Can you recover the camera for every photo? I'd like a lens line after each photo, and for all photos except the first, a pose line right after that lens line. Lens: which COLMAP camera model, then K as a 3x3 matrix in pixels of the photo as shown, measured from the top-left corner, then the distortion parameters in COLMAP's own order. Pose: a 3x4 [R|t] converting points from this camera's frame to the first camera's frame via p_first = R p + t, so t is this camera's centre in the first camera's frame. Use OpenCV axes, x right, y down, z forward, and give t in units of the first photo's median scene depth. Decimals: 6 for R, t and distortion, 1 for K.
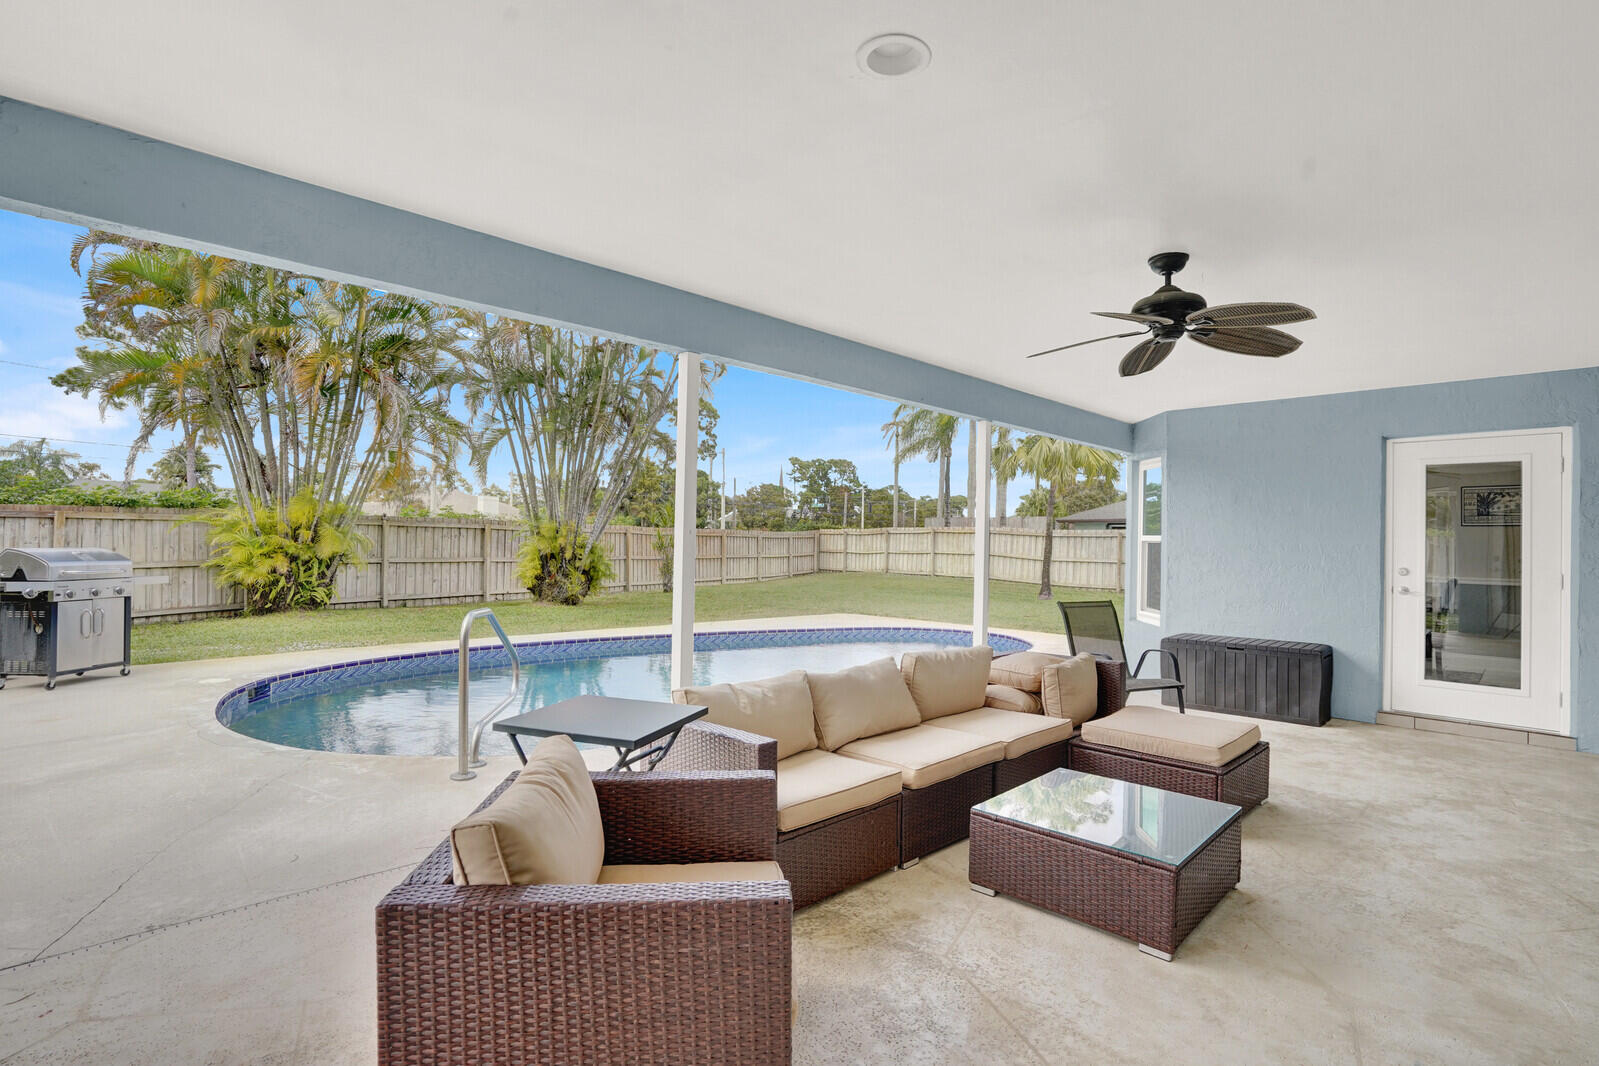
lens RADIAL K [[759.5, 0, 794.0], [0, 759.5, 530.8], [0, 0, 1]] dist [-0.059898, 0.025370]
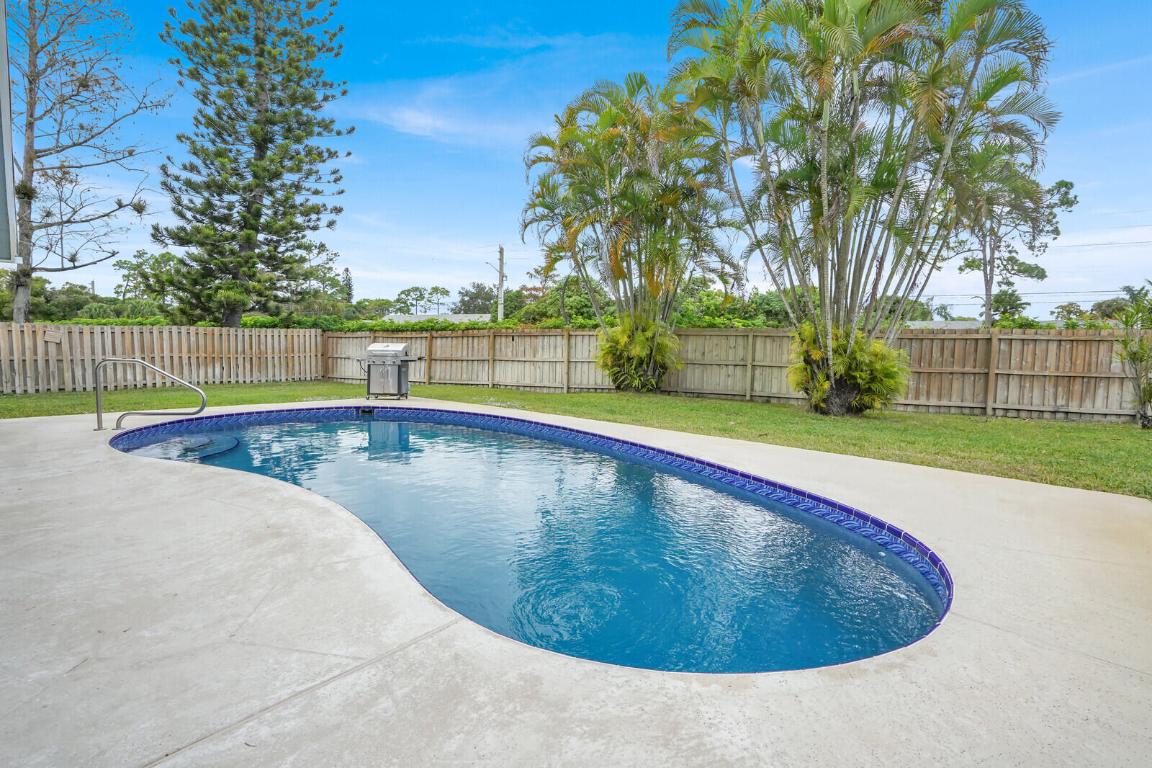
lens RADIAL K [[538.2, 0, 571.8], [0, 538.2, 381.8], [0, 0, 1]] dist [-0.050718, 0.017712]
pose [[0.043224, 0.045483, -0.998030, 0.492551], [-0.001622, 0.998965, 0.045455, 0.043675], [0.999064, -0.000346, 0.043253, 0.961234]]
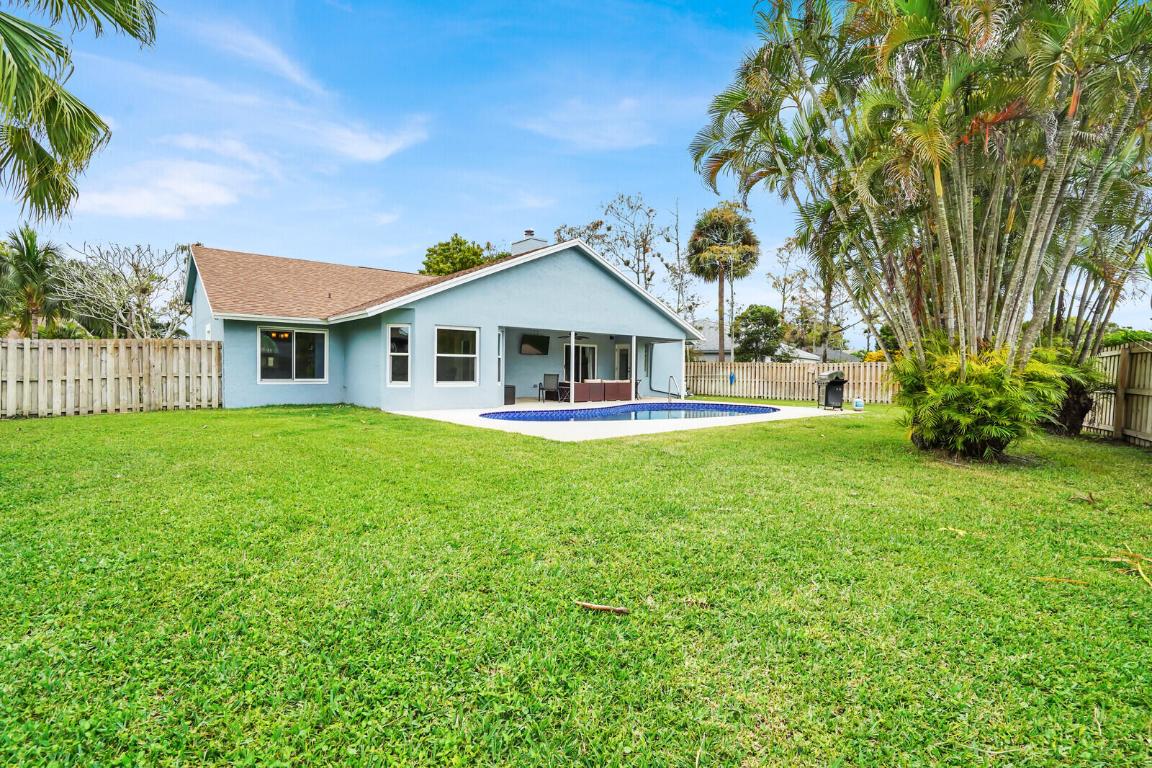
lens RADIAL K [[538.8, 0, 571.3], [0, 538.8, 382.7], [0, 0, 1]] dist [-0.063901, 0.026253]
pose [[-0.996857, -0.032924, 0.072054, 0.024457], [-0.032163, 0.999414, 0.011699, 0.056625], [-0.072397, 0.009344, -0.997332, 2.245824]]
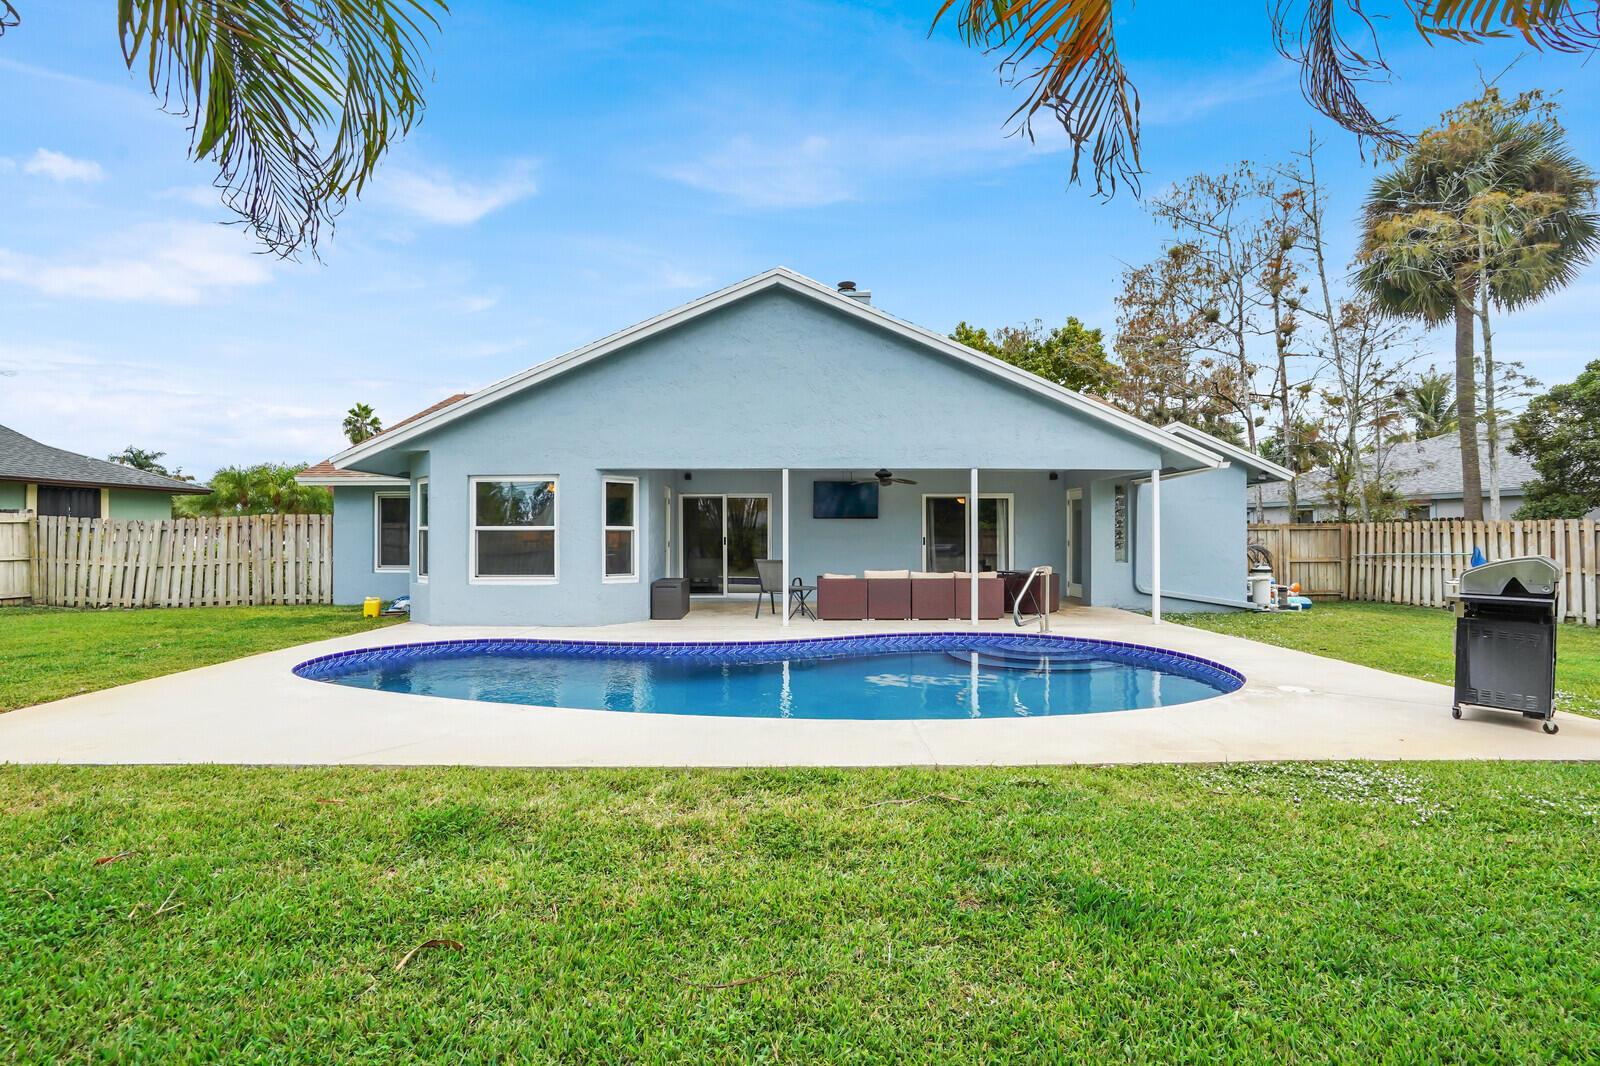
lens RADIAL K [[748.4, 0, 793.5], [0, 748.4, 531.3], [0, 0, 1]] dist [-0.063901, 0.026253]
pose [[-0.721023, -0.012459, 0.692799, -0.612754], [-0.021911, 0.999748, -0.004824, 0.012085], [-0.692564, -0.018658, -0.721115, 1.344543]]
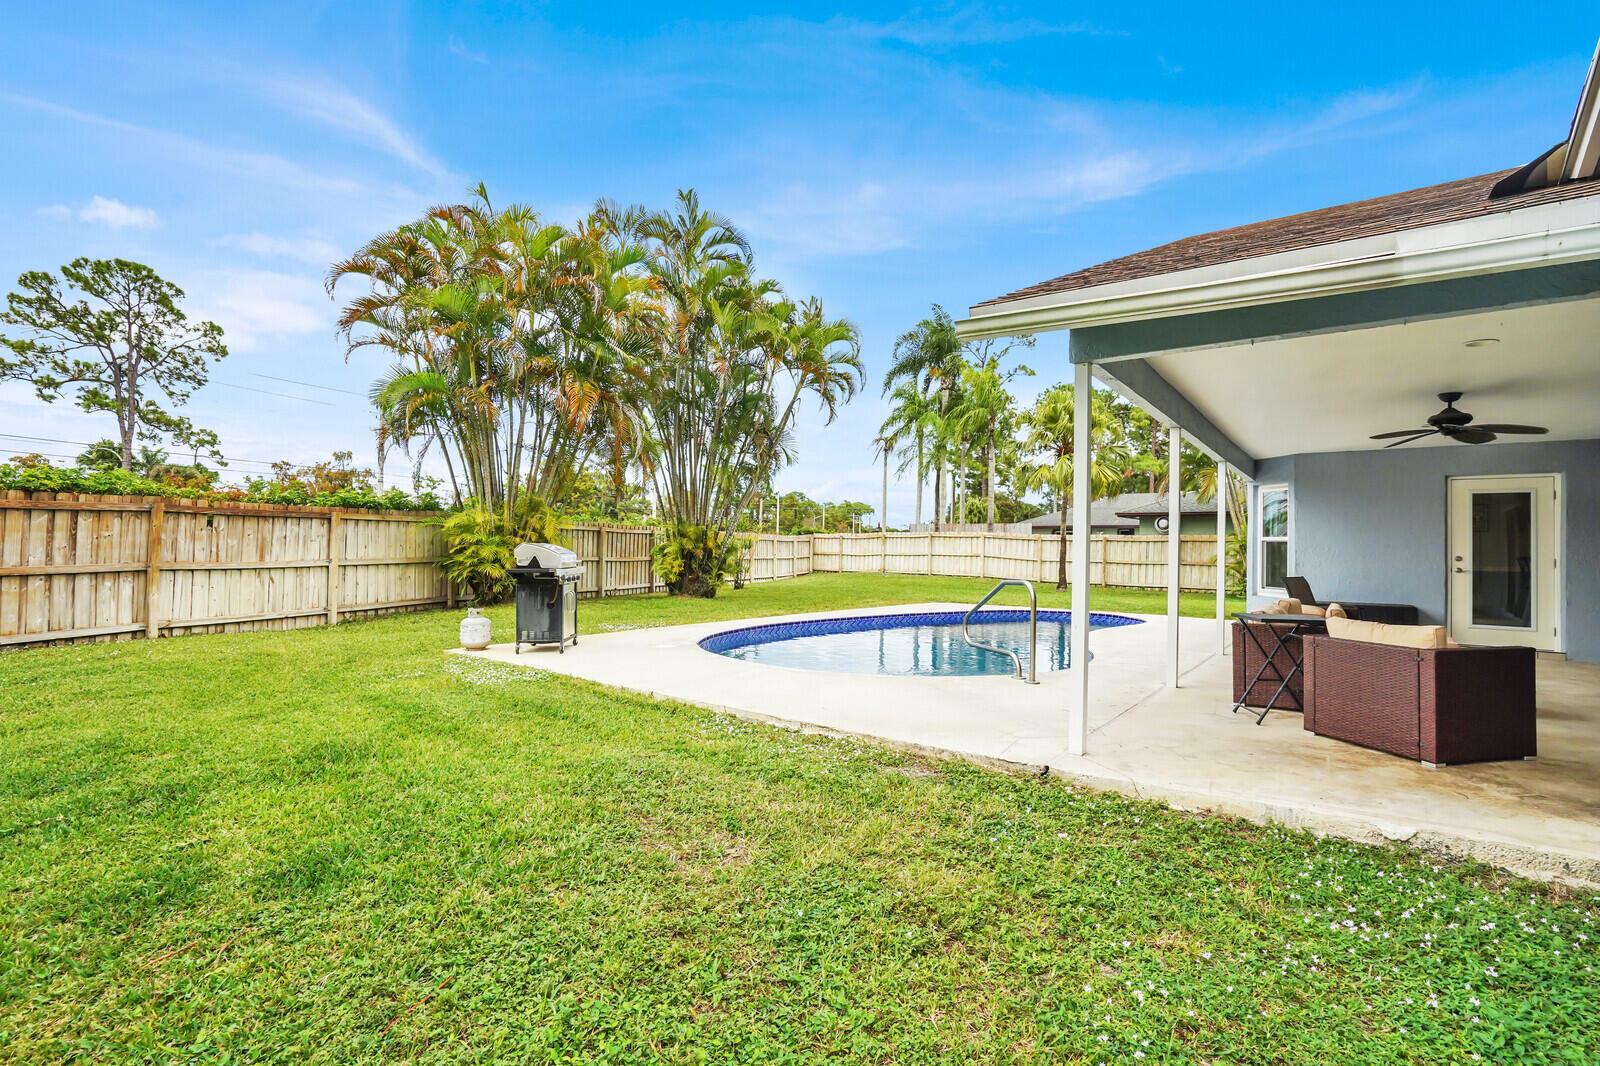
lens RADIAL K [[747.5, 0, 794.2], [0, 747.5, 530.0], [0, 0, 1]] dist [-0.050718, 0.017712]
pose [[0.989619, 0.005174, 0.143619, -0.476314], [-0.004018, 0.999957, -0.008339, 0.006012], [-0.143656, 0.007676, 0.989598, -0.208231]]
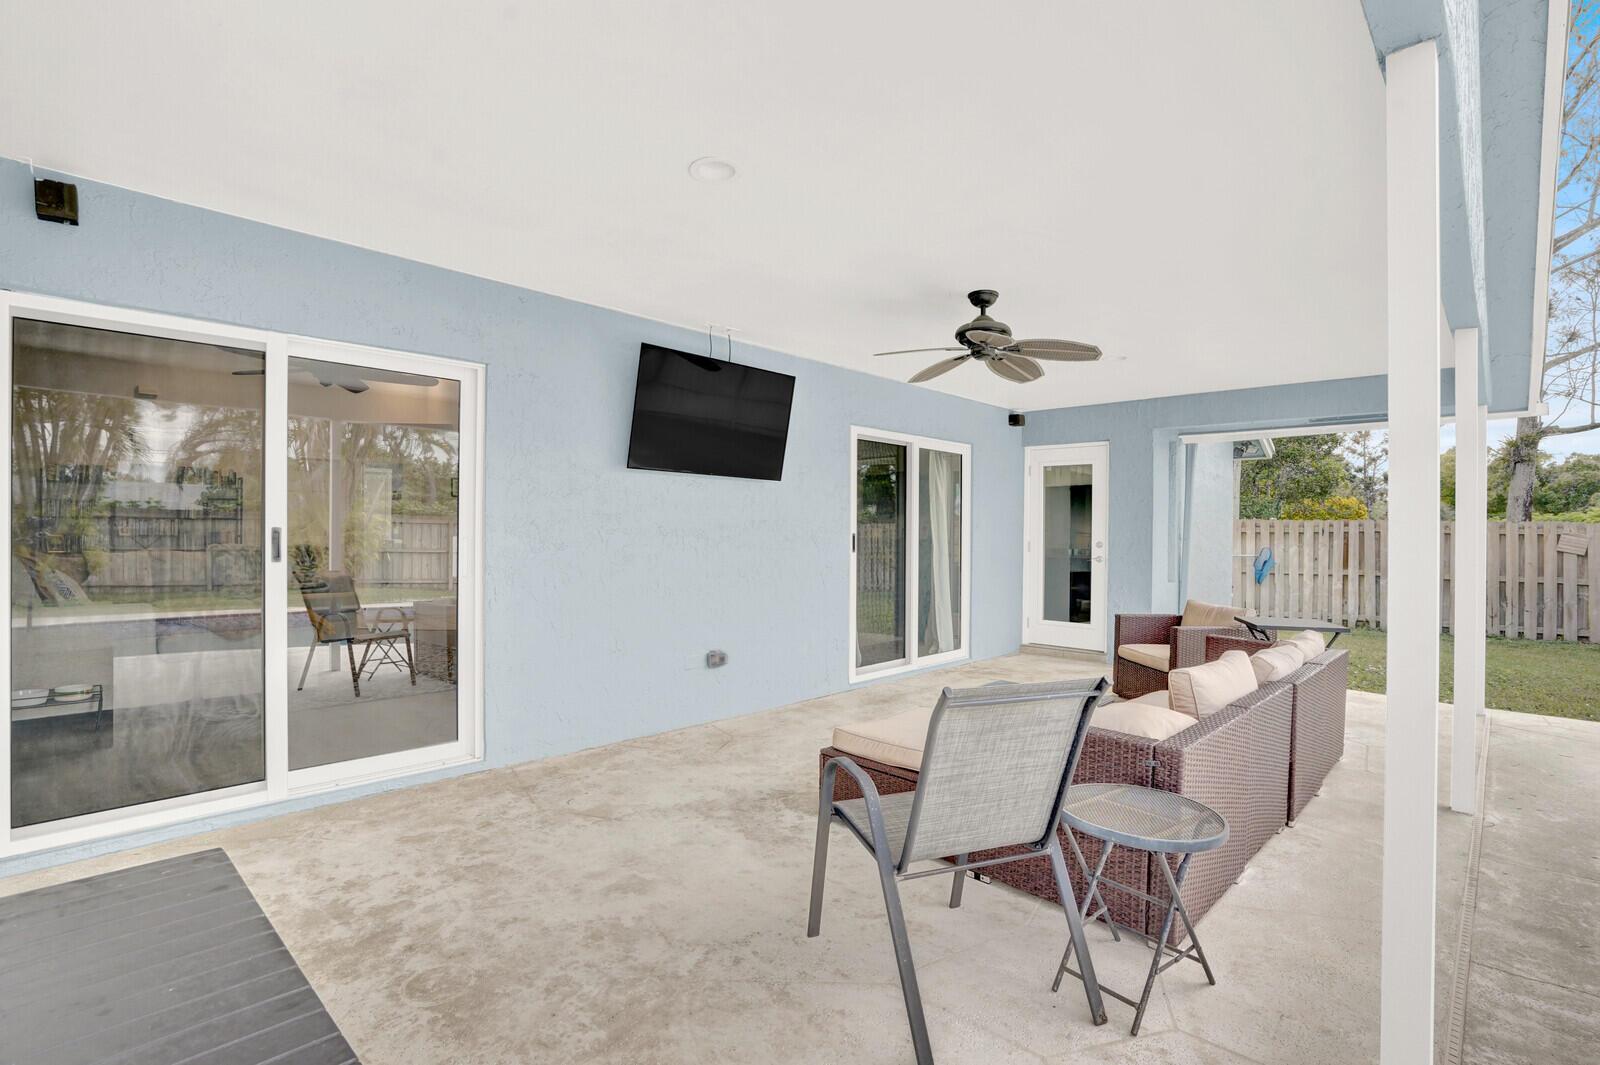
lens RADIAL K [[747.5, 0, 794.2], [0, 747.5, 529.5], [0, 0, 1]] dist [-0.050718, 0.017712]
pose [[-0.999153, -0.030216, -0.027935, 0.272023], [-0.029806, 0.999443, -0.014980, 0.018917], [0.028372, -0.014135, -0.999498, 0.716977]]
